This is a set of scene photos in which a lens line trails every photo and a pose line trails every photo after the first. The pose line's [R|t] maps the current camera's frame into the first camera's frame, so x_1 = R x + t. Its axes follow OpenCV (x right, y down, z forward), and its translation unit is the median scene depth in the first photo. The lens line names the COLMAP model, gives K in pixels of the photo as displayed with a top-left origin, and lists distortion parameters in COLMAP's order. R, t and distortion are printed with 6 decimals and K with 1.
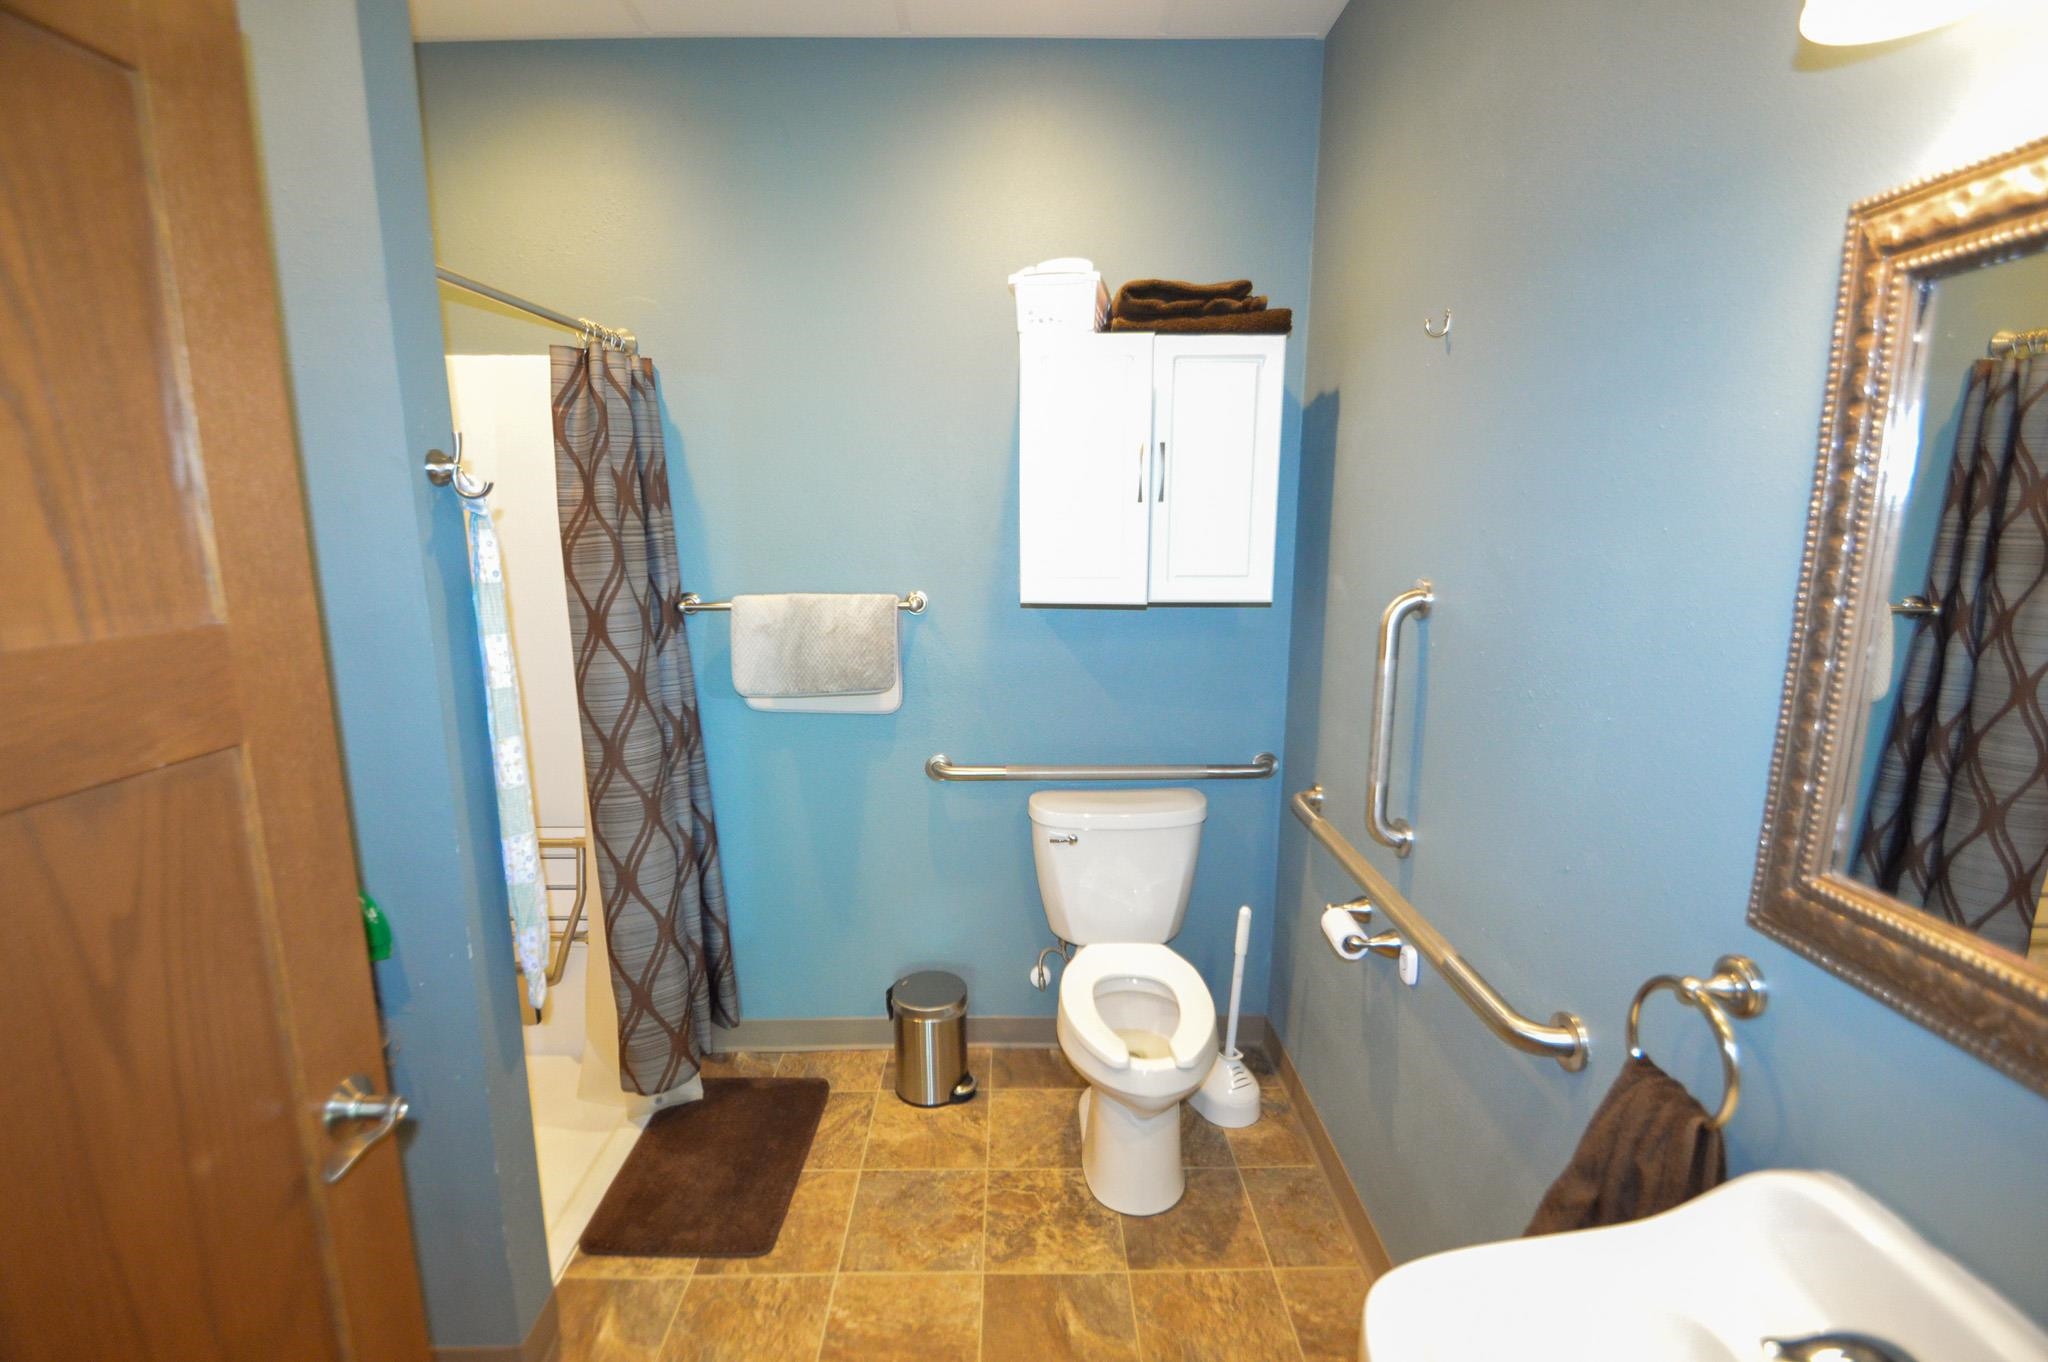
lens RADIAL K [[903.4, 0, 1015.3], [0, 903.4, 674.1], [0, 0, 1]] dist [0.002350, -0.009468]
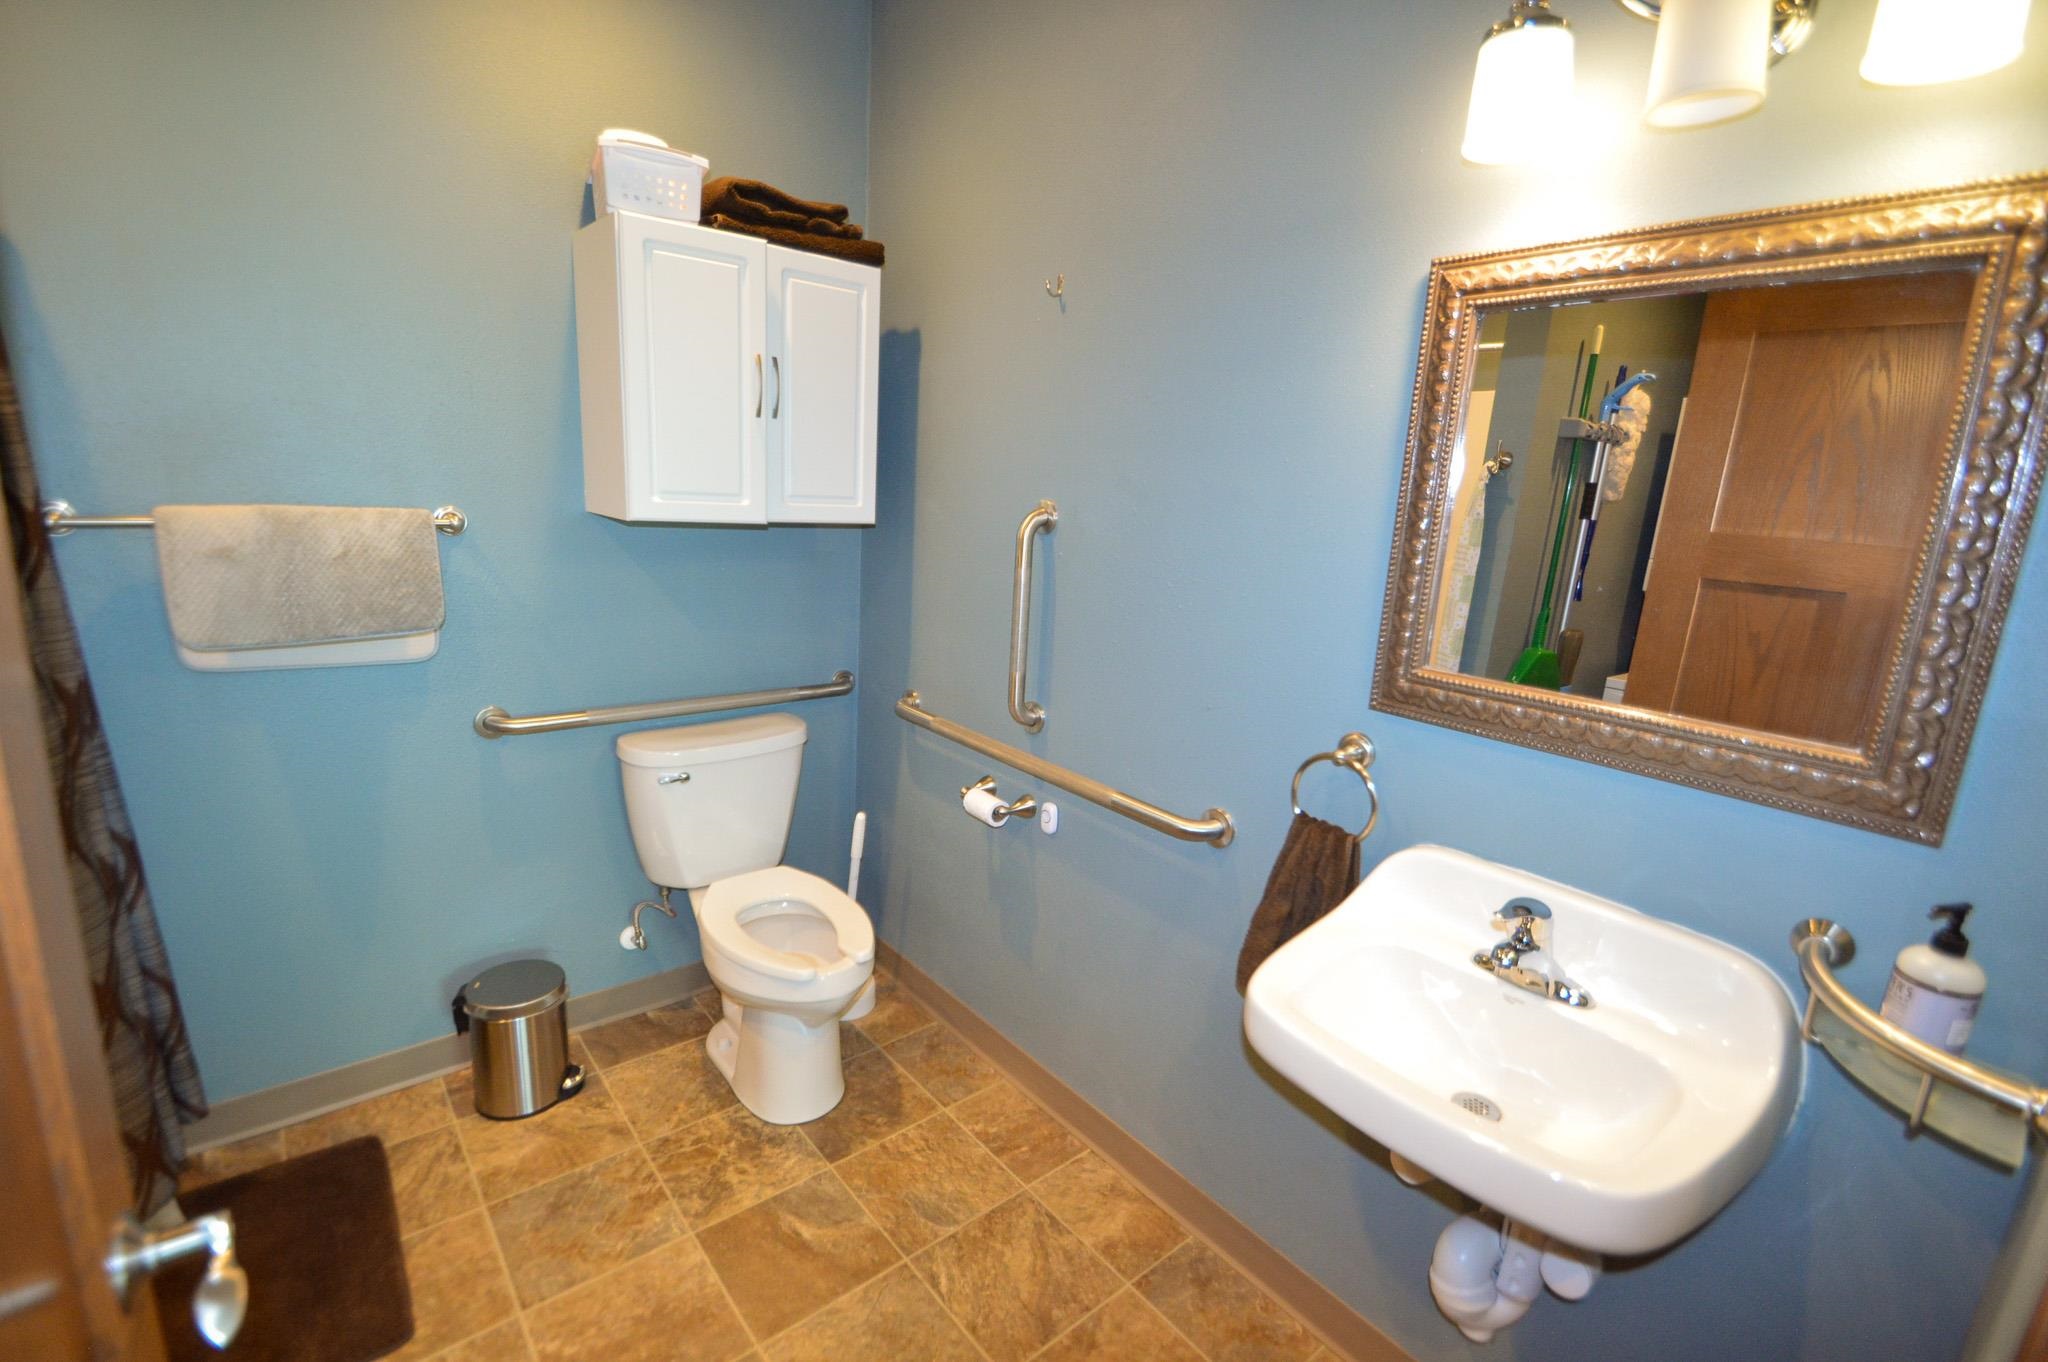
lens RADIAL K [[903.4, 0, 1025.1], [0, 903.4, 680.6], [0, 0, 1]] dist [0.002350, -0.009468]
pose [[0.769901, -0.090673, 0.631688, -0.280813], [0.050874, 0.995425, 0.080878, 0.027757], [-0.636132, -0.030131, 0.770992, 0.063115]]
